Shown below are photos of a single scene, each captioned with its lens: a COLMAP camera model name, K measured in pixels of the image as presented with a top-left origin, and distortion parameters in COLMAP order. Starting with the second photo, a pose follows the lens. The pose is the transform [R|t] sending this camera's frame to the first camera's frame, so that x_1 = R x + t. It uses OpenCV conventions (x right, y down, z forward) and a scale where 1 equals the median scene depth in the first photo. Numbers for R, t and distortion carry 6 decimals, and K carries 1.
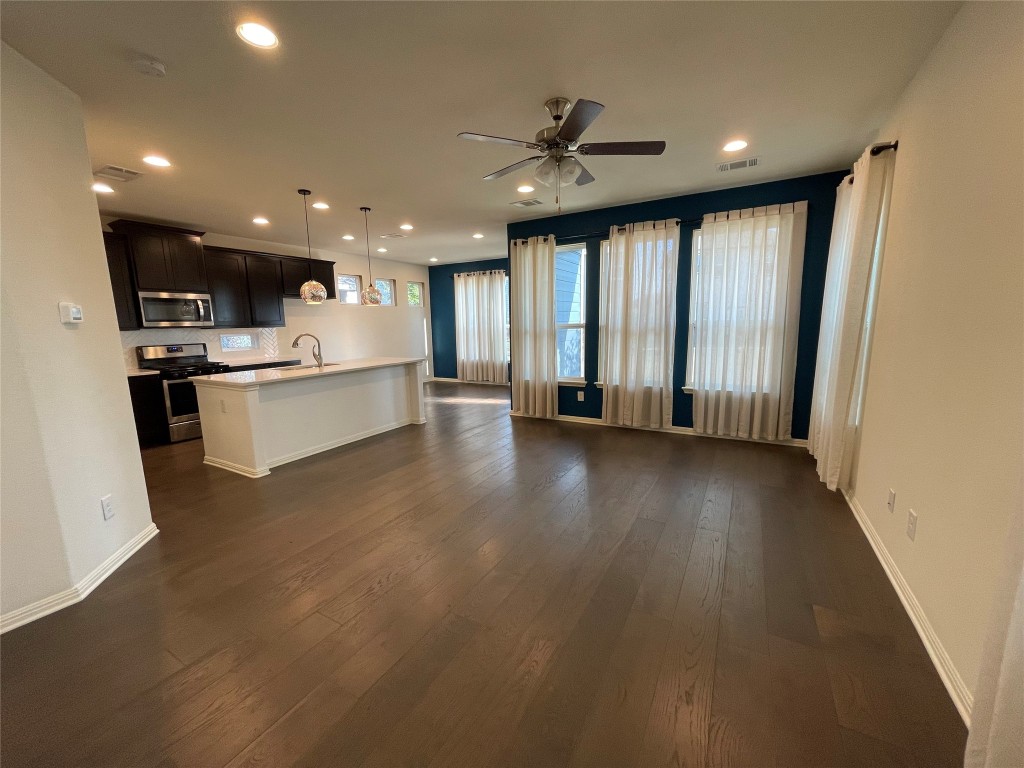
lens RADIAL K [[414.8, 0, 509.3], [0, 414.8, 390.9], [0, 0, 1]] dist [-0.000396, -0.000082]
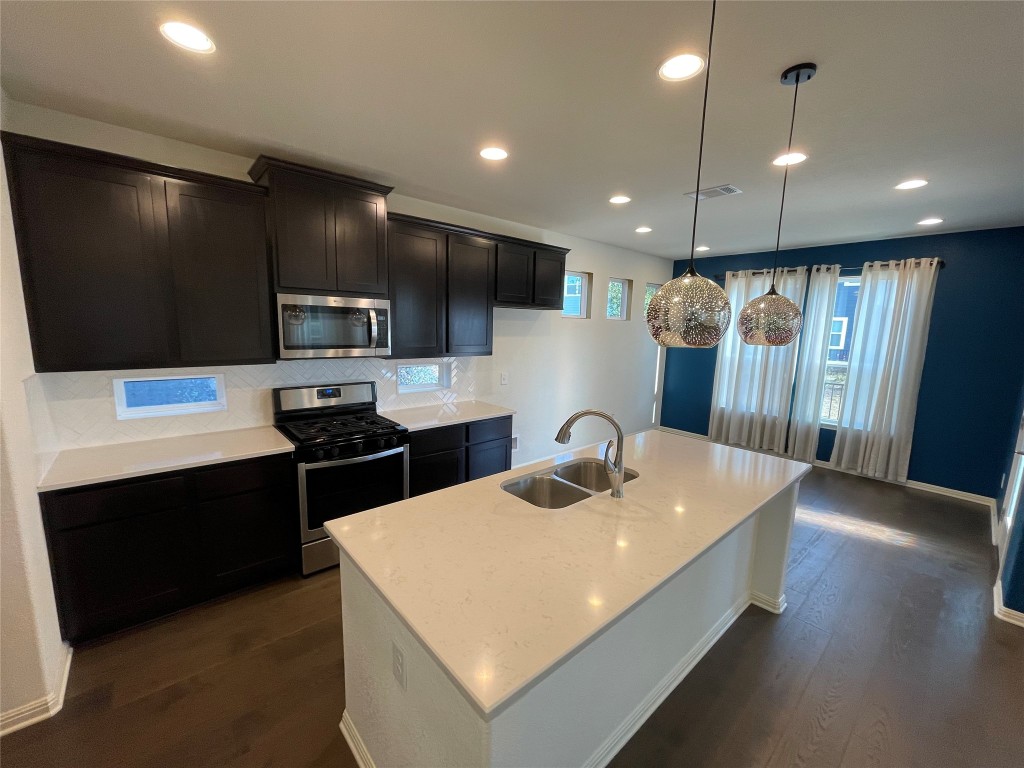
lens RADIAL K [[414.8, 0, 509.3], [0, 414.8, 390.9], [0, 0, 1]] dist [-0.000396, -0.000082]
pose [[0.946039, 0.095340, -0.309709, -0.378089], [-0.097100, 0.995227, 0.009765, -0.129641], [0.309162, 0.020835, 0.950781, 0.511674]]
